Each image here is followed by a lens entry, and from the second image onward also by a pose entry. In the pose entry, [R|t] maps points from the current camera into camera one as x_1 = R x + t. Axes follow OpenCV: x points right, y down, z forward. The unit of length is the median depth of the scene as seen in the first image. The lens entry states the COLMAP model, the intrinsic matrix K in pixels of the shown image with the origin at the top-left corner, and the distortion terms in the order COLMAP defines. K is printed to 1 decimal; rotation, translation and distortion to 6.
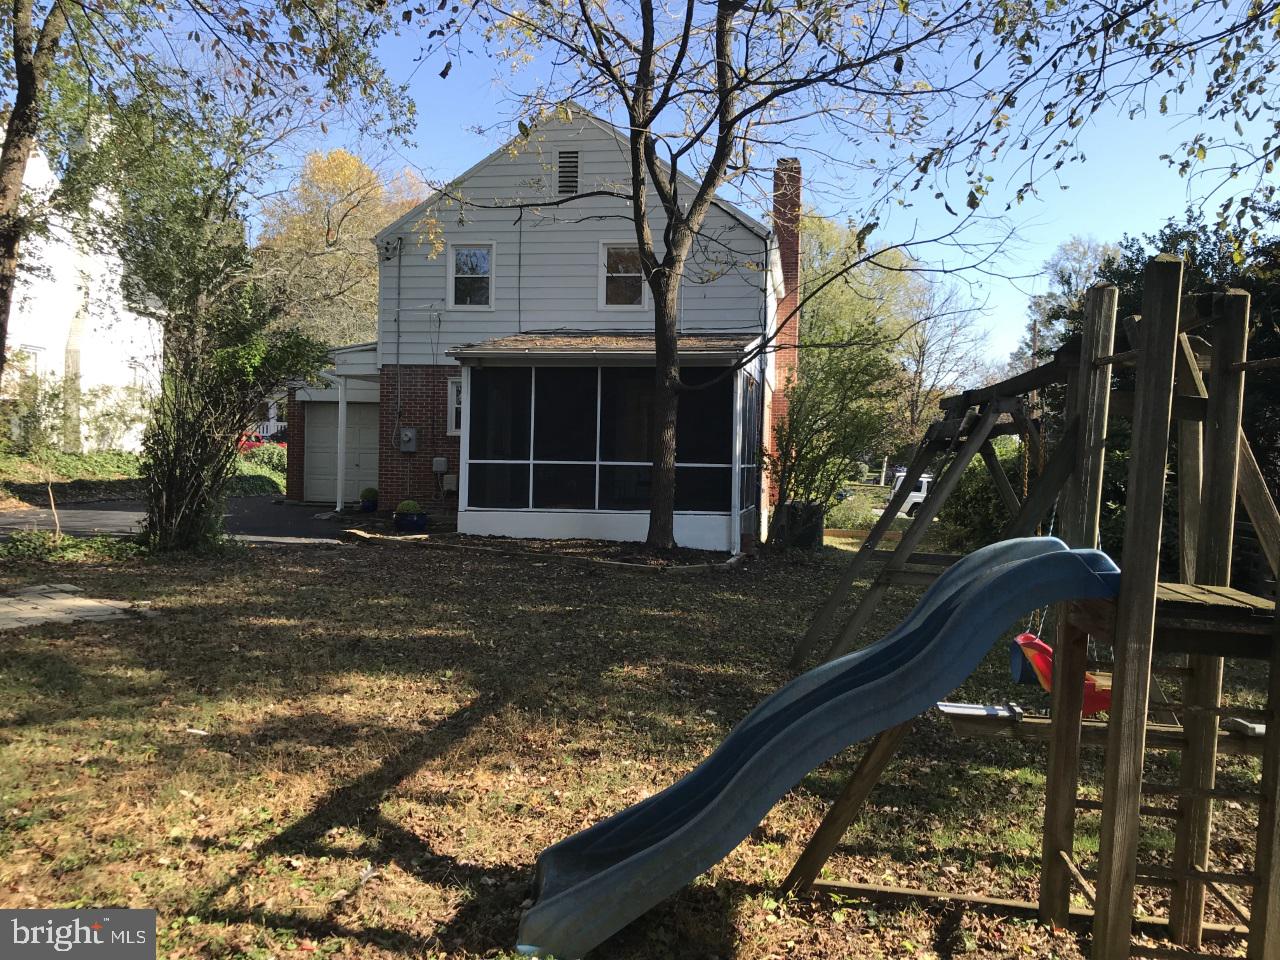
lens RADIAL K [[1052.4, 0, 640.7], [0, 1052.4, 473.2], [0, 0, 1]] dist [0.008928, 0.007060]
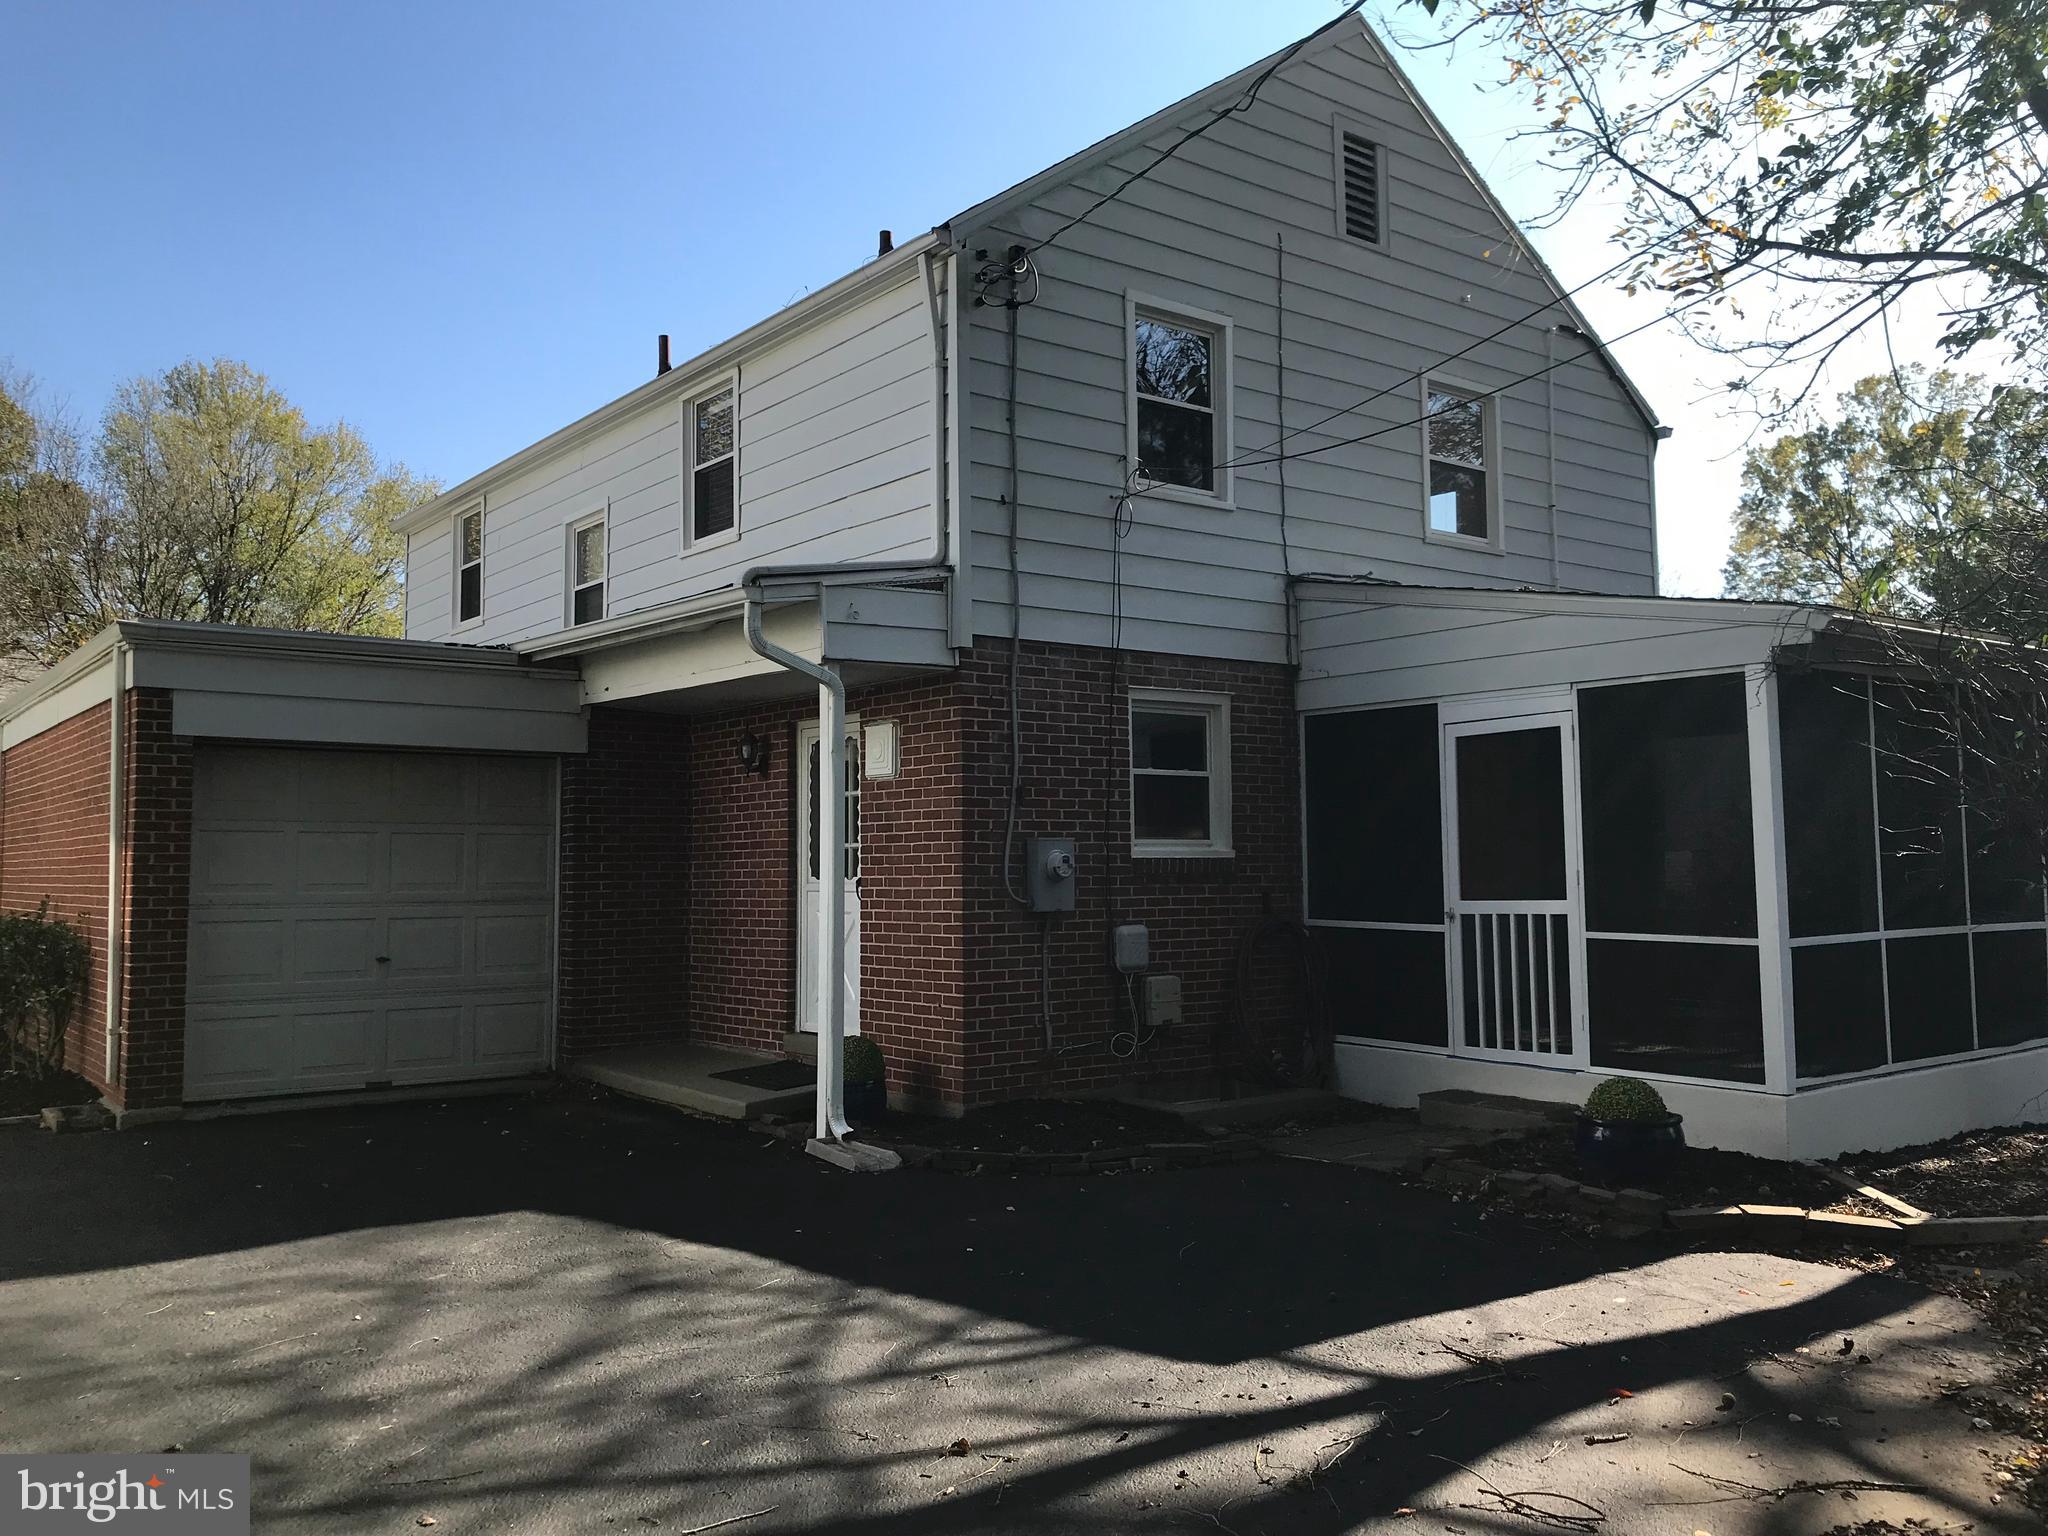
lens RADIAL K [[1683.9, 0, 1025.1], [0, 1683.9, 757.1], [0, 0, 1]] dist [0.008928, 0.007060]
pose [[0.668631, 0.013706, 0.743468, -0.608321], [0.033922, 0.998227, -0.048909, -0.042993], [-0.742821, 0.057922, 0.666980, 0.664757]]
